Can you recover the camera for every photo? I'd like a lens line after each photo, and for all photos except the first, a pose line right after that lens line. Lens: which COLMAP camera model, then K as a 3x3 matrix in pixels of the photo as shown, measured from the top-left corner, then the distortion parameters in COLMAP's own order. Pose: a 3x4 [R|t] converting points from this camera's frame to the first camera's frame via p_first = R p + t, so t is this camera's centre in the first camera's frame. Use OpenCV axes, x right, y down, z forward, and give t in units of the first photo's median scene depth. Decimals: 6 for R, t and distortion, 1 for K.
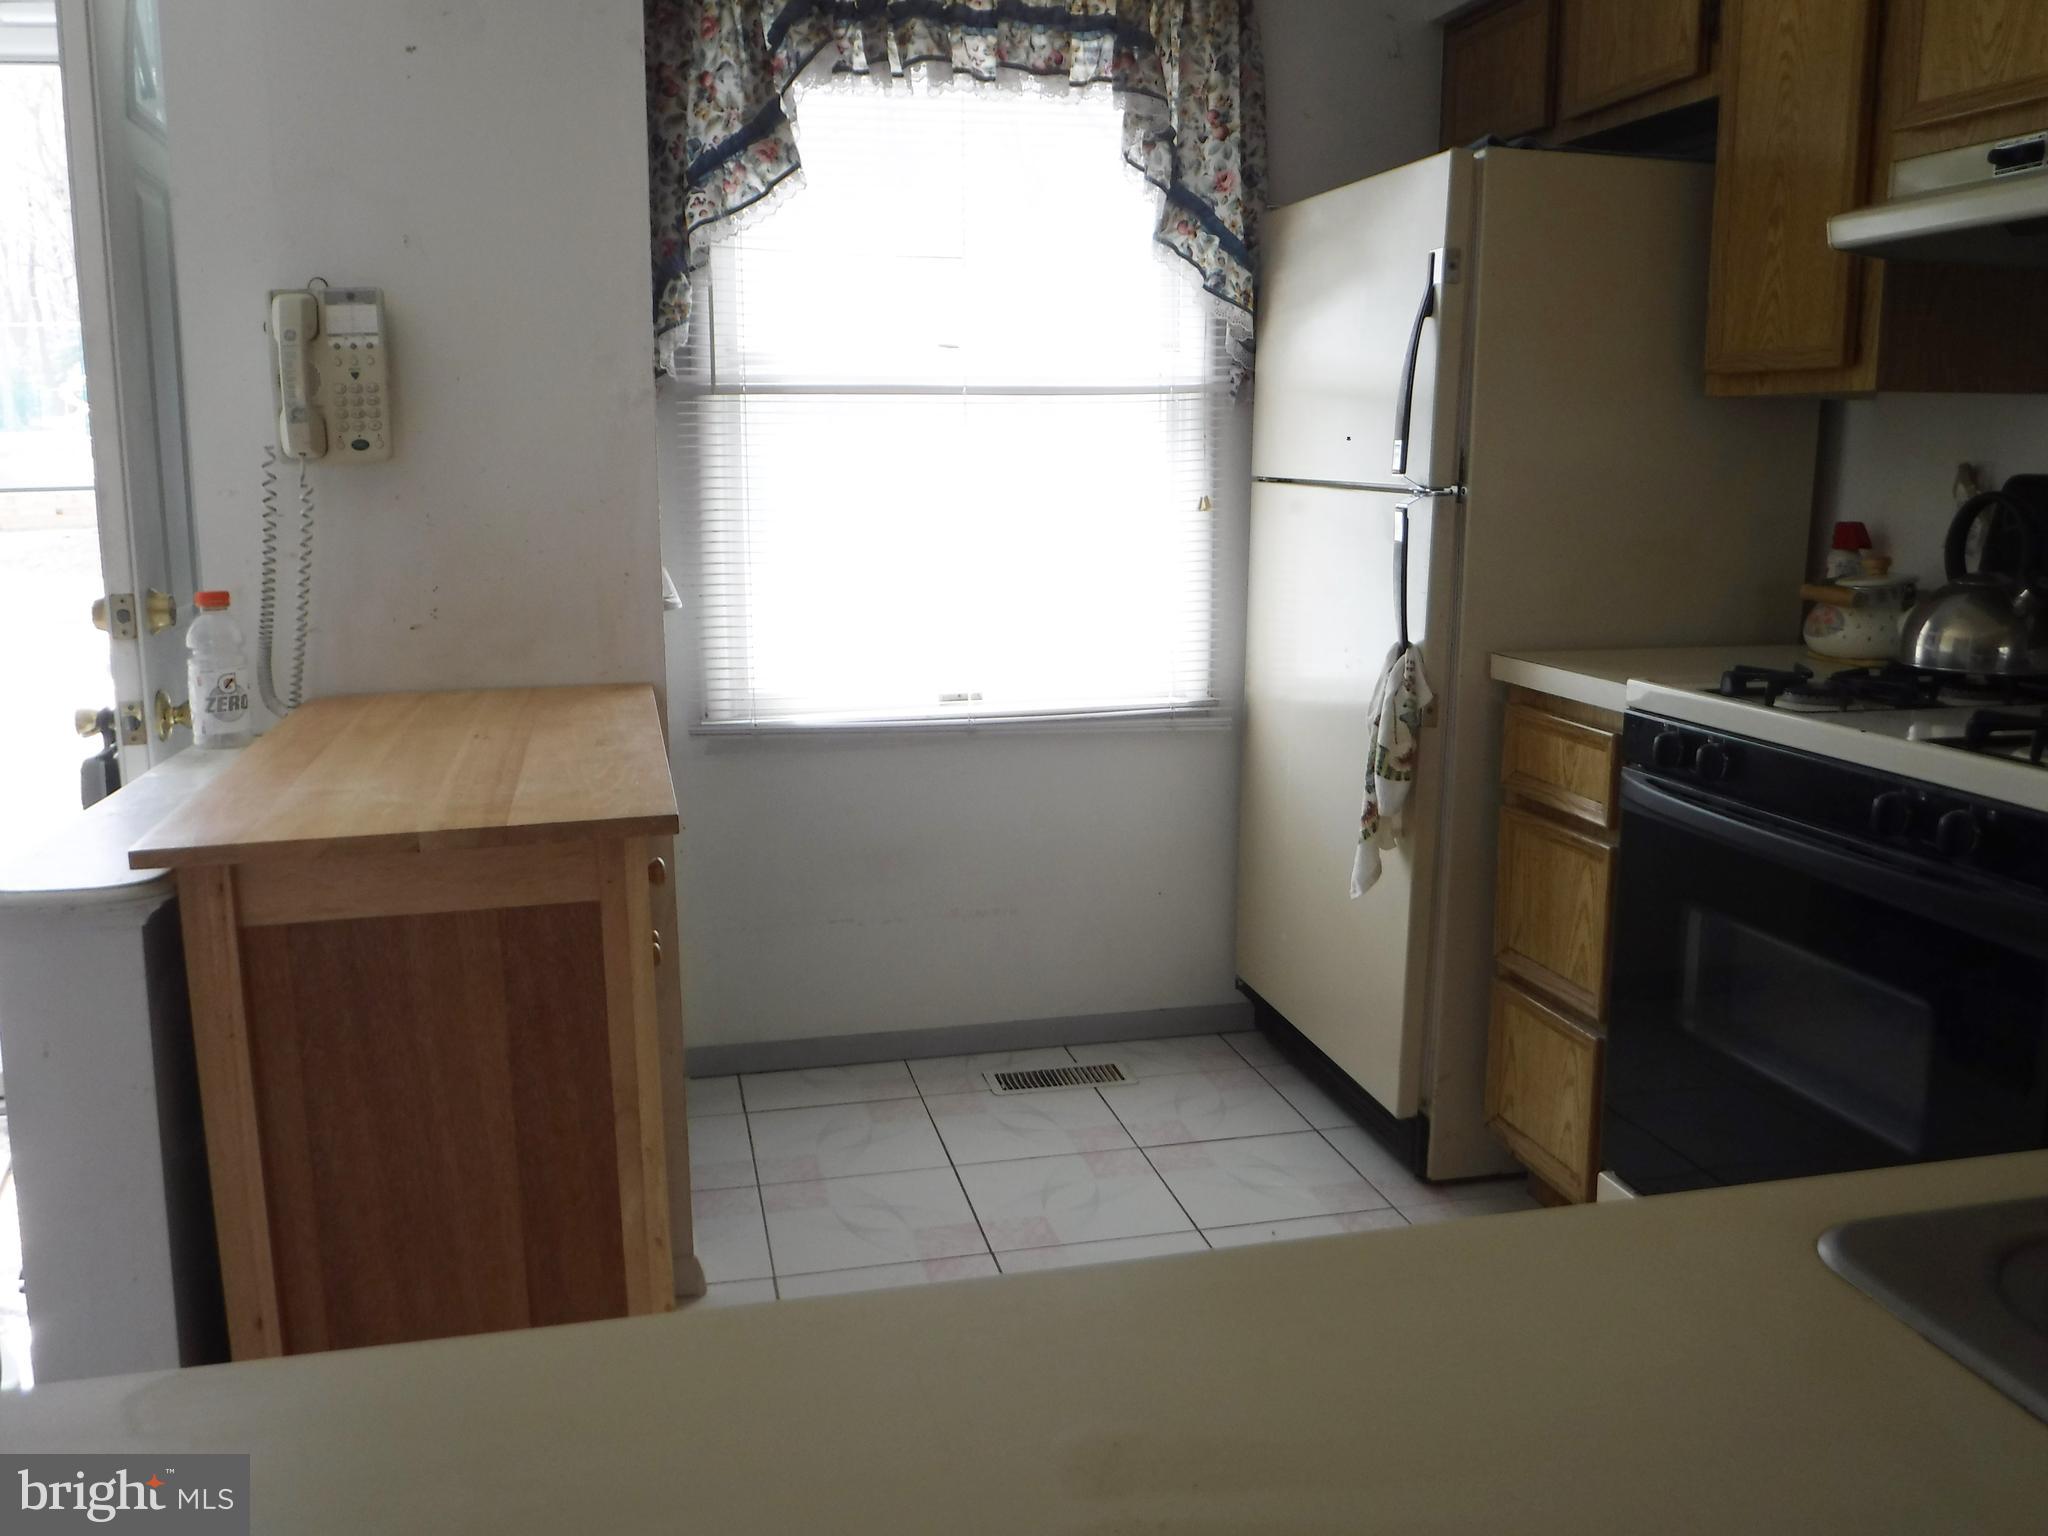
lens RADIAL K [[1774.9, 0, 1023.7], [0, 1774.9, 762.7], [0, 0, 1]] dist [-0.054647, 0.046816]
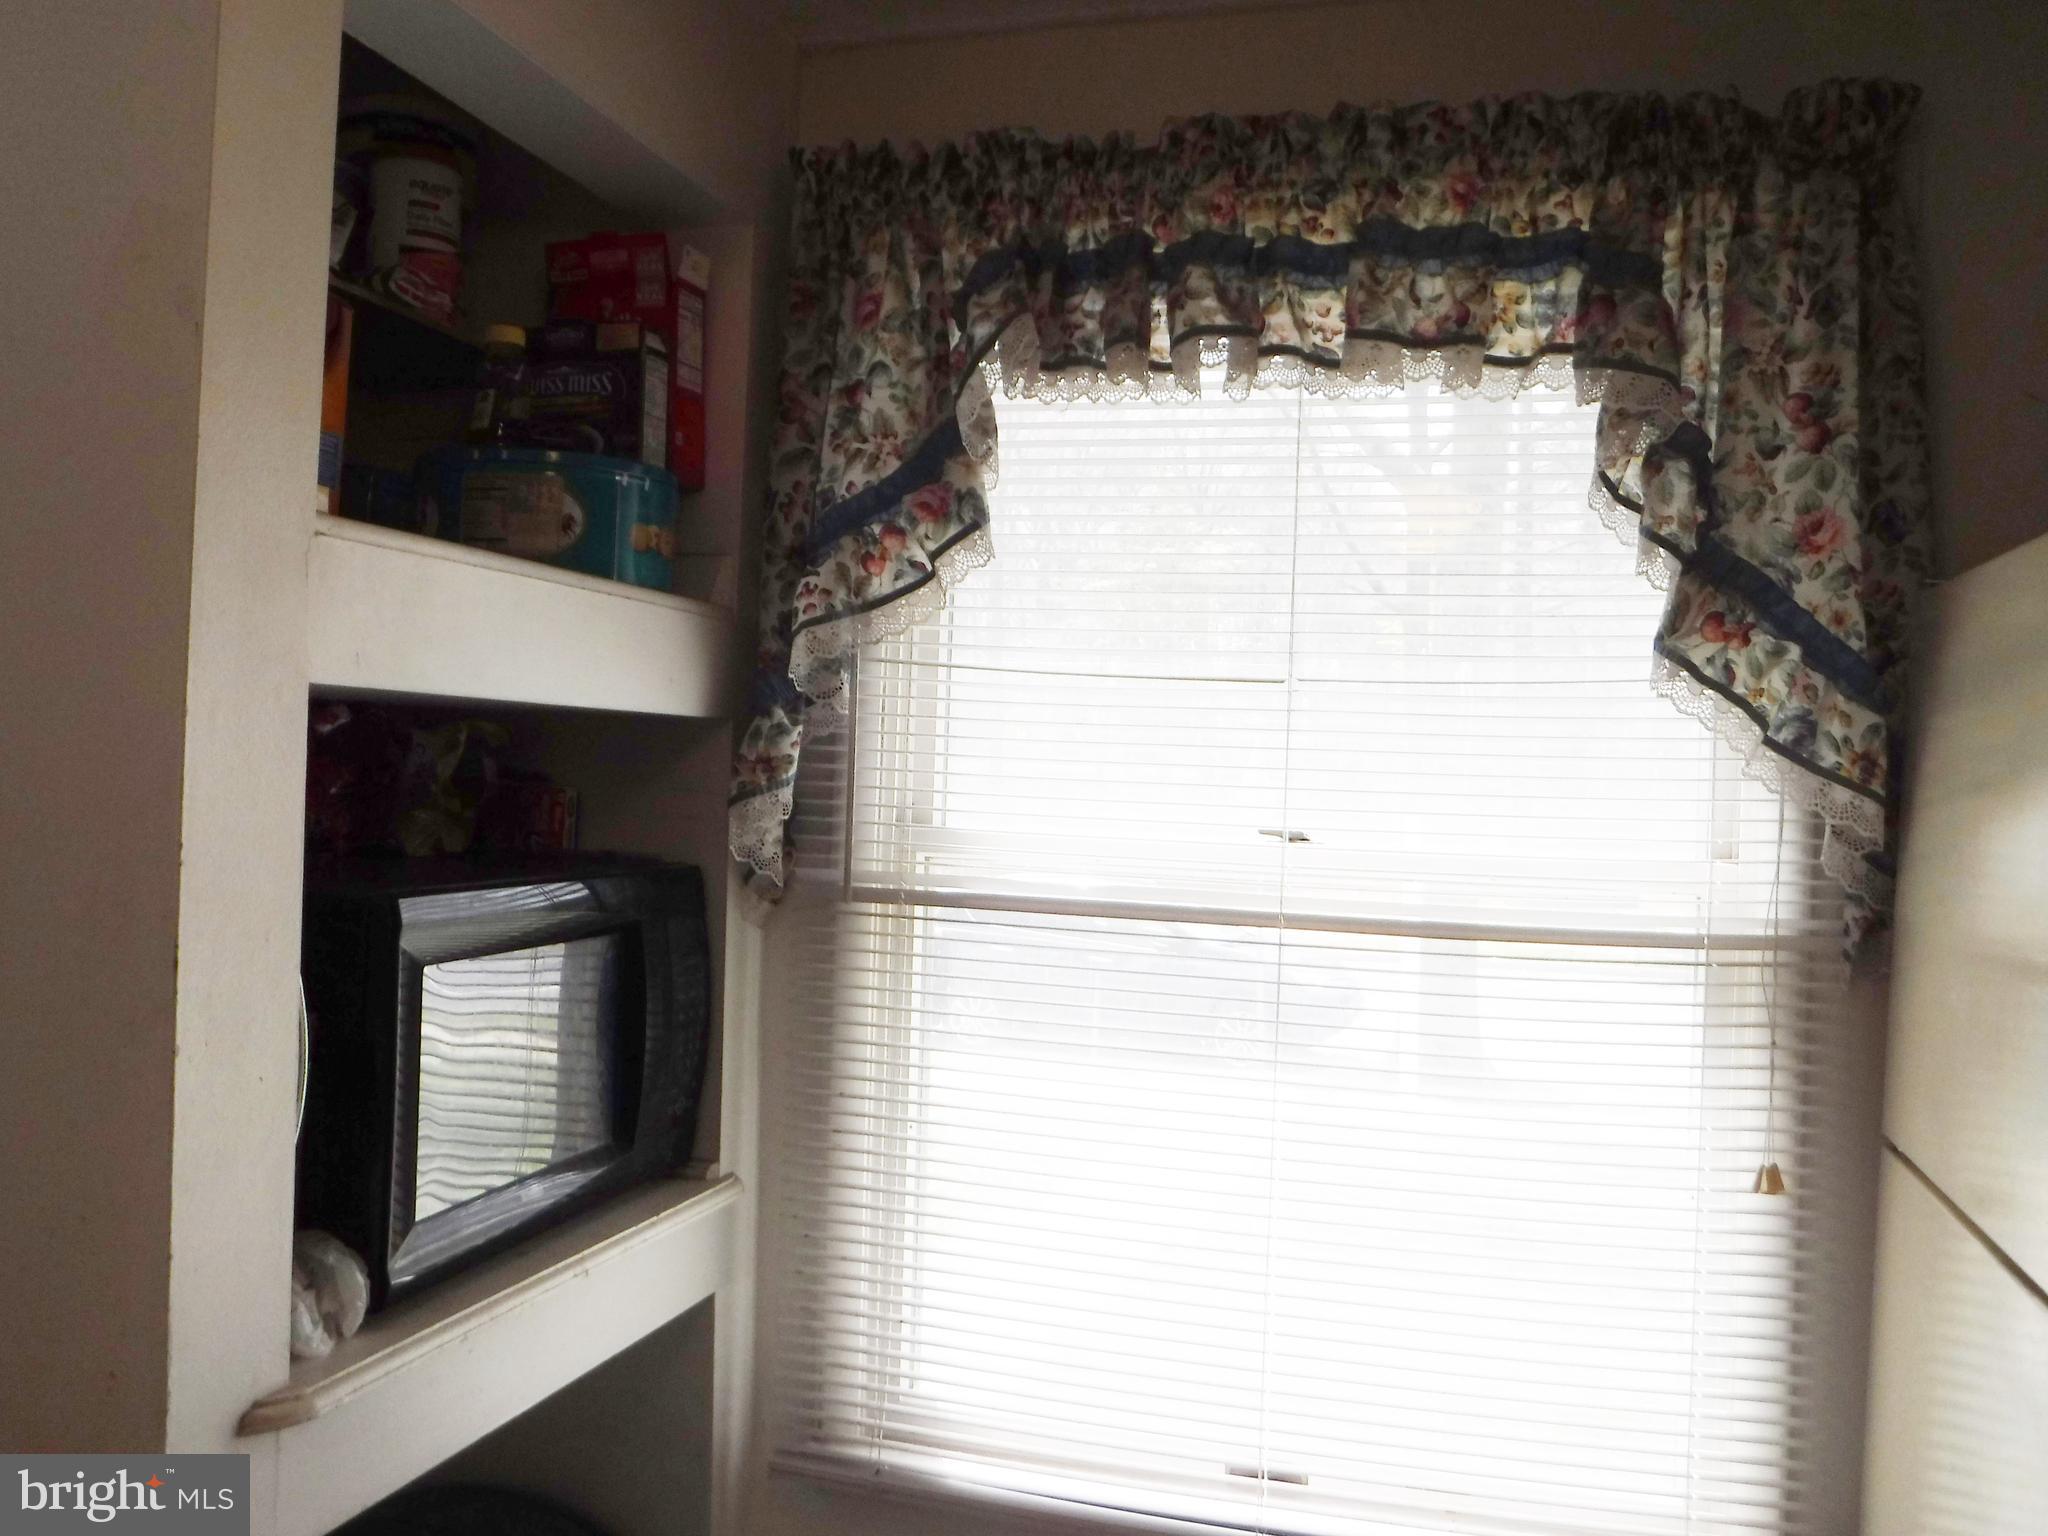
lens RADIAL K [[1774.9, 0, 1028.7], [0, 1774.9, 766.9], [0, 0, 1]] dist [-0.054647, 0.046816]
pose [[0.883039, 0.031961, -0.468210, 0.153068], [-0.123904, 0.978156, -0.166910, -0.161561], [0.452648, 0.205402, 0.867710, 0.503844]]
